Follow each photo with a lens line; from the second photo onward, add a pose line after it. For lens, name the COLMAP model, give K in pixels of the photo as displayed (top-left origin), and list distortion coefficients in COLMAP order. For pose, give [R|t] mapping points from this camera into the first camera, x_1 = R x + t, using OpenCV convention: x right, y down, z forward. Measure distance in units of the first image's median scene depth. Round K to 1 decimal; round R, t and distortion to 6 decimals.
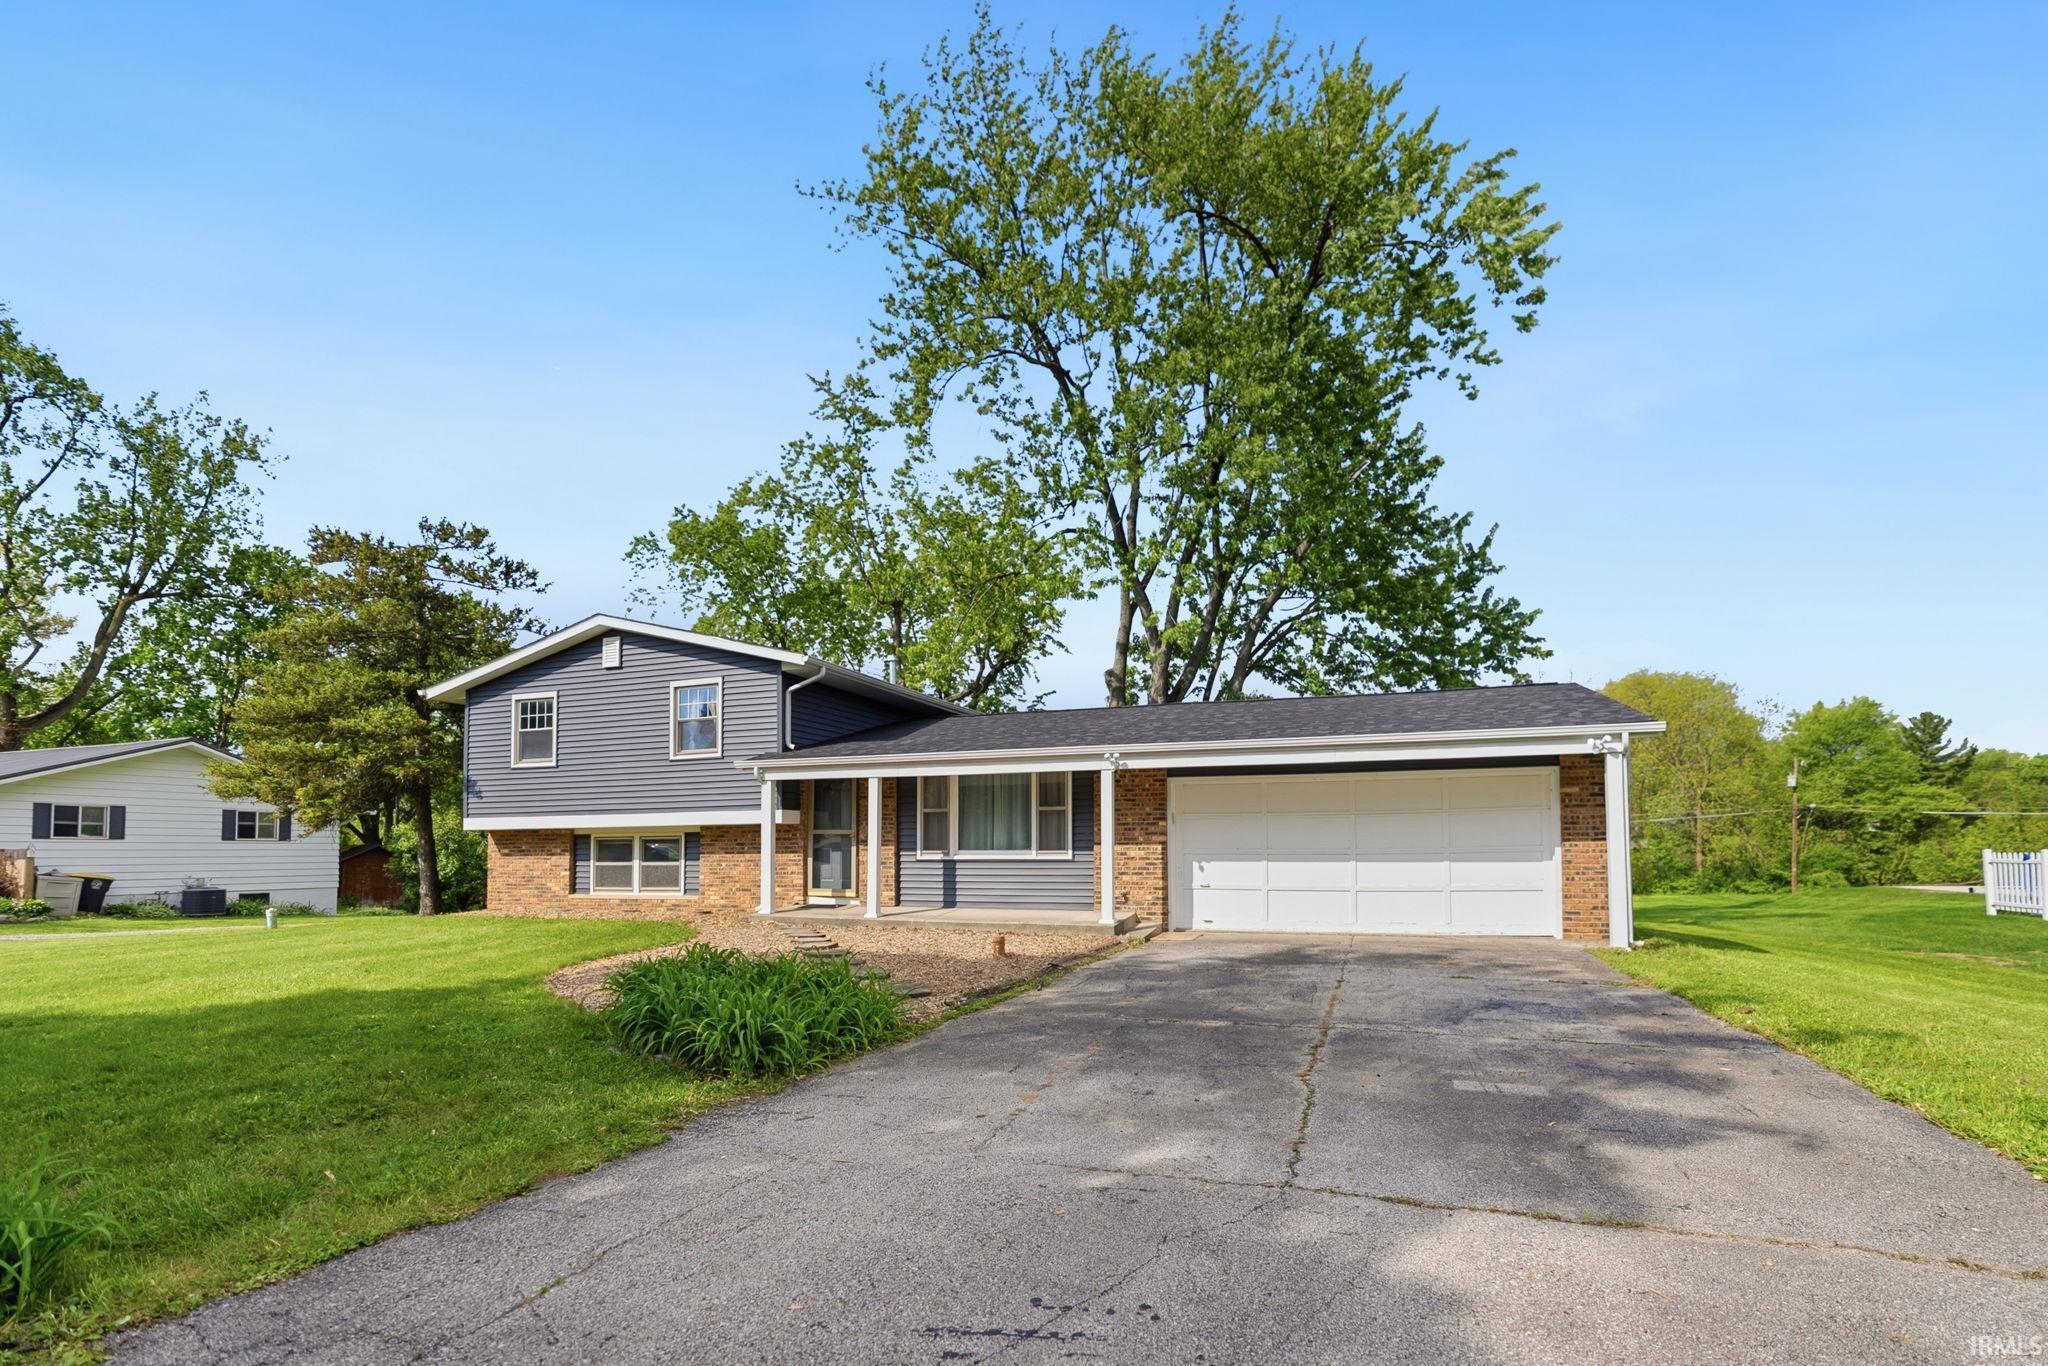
lens RADIAL K [[939.7, 0, 1021.4], [0, 939.7, 704.1], [0, 0, 1]] dist [-0.002405, -0.000141]
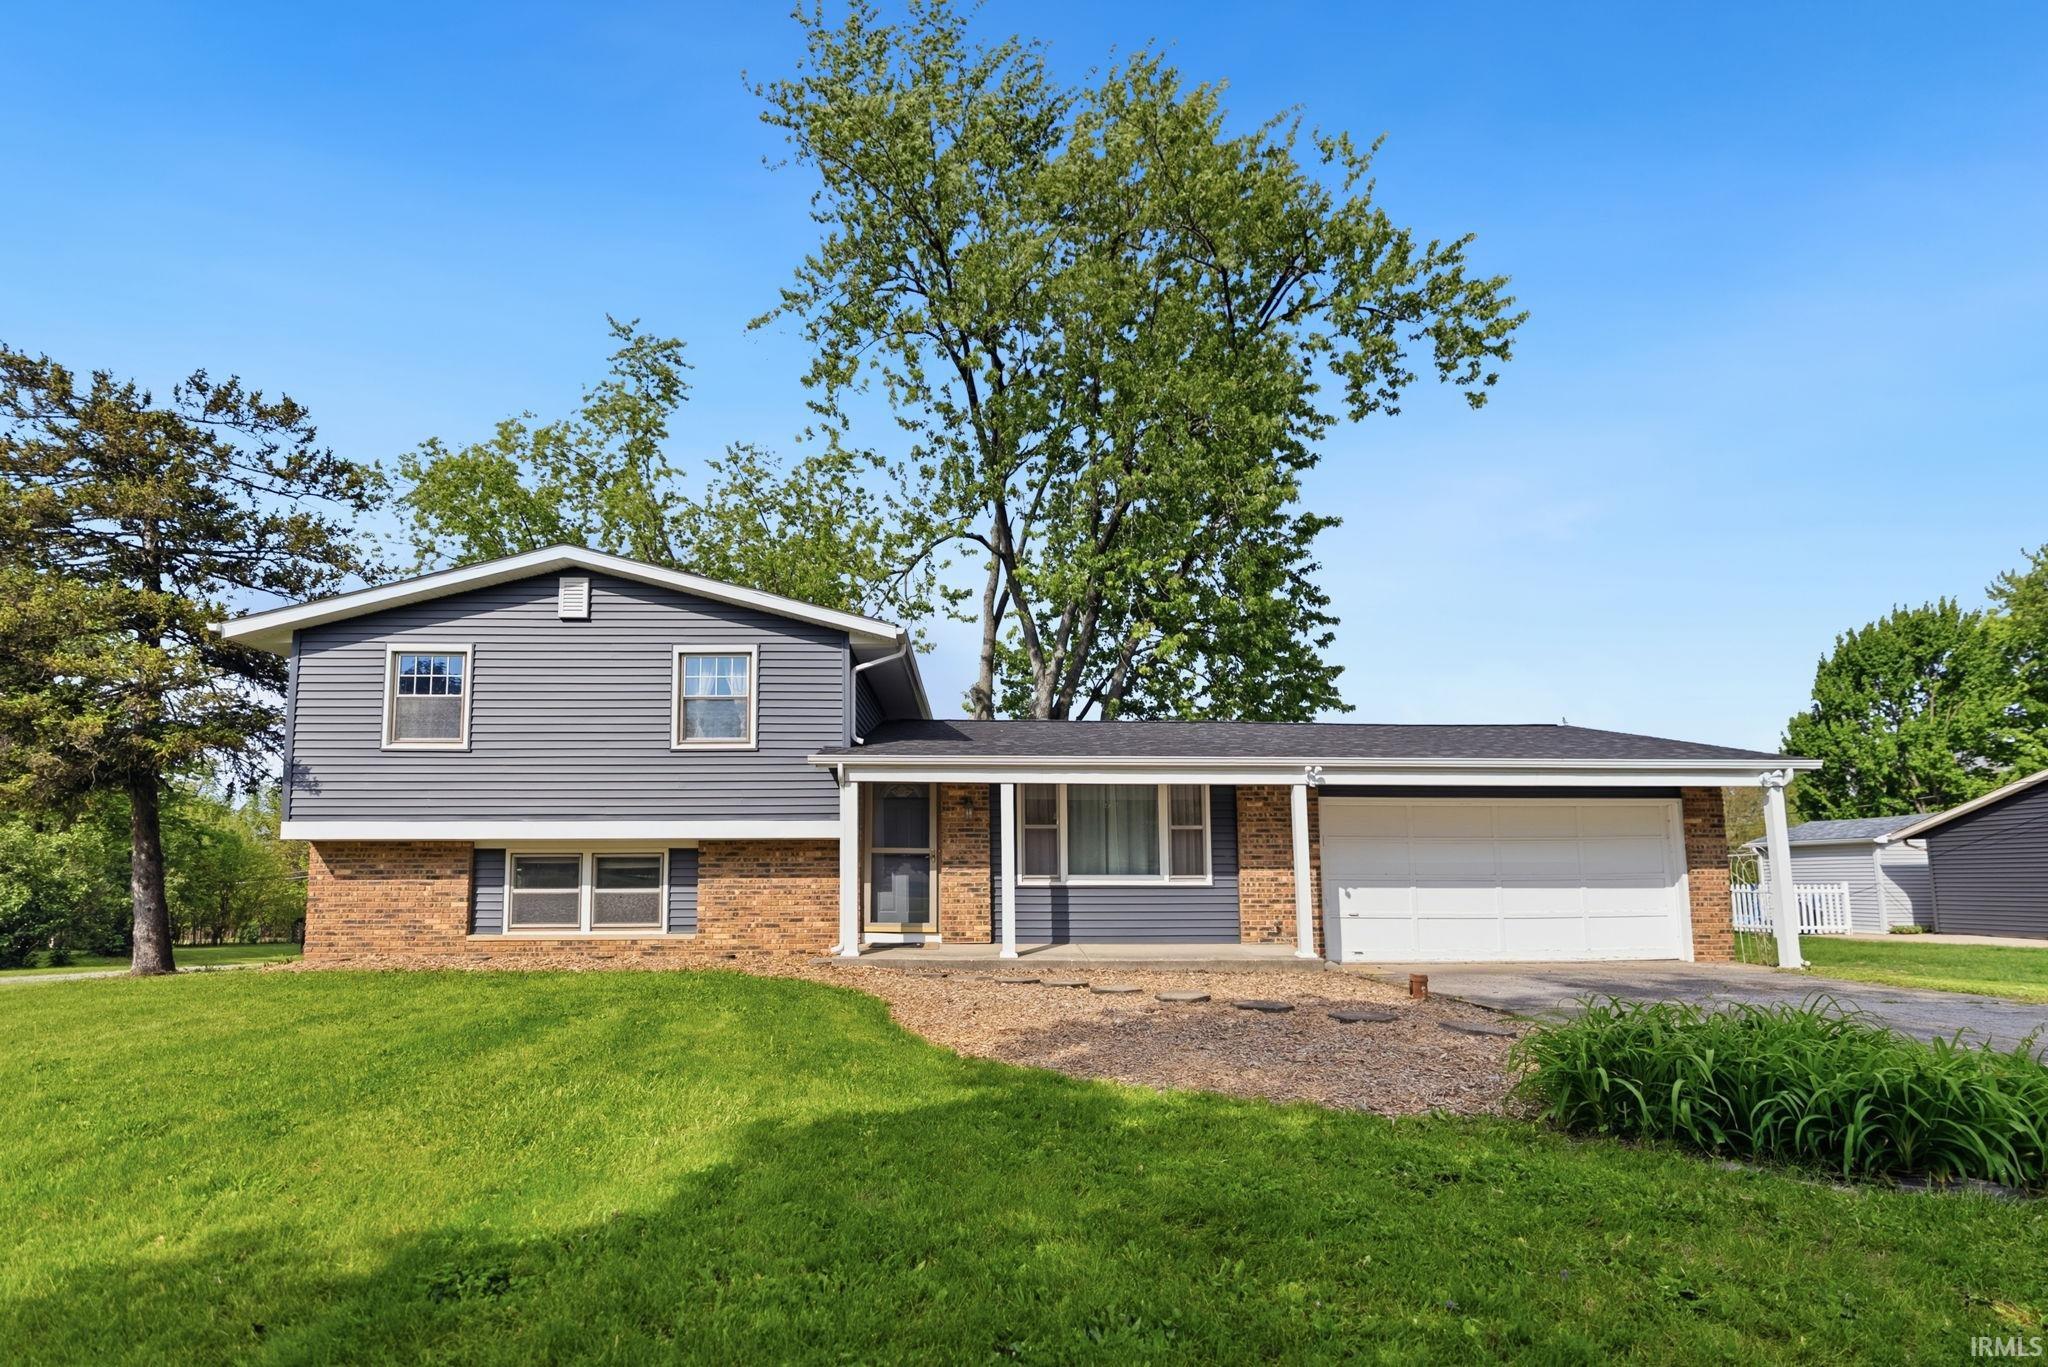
lens RADIAL K [[932.2, 0, 1019.8], [0, 932.2, 689.0], [0, 0, 1]] dist [-0.003948, -0.000123]
pose [[0.927658, 0.079337, 0.364905, -0.388275], [-0.062057, 0.996335, -0.058860, 0.037770], [-0.368238, 0.031957, 0.929182, 0.212251]]
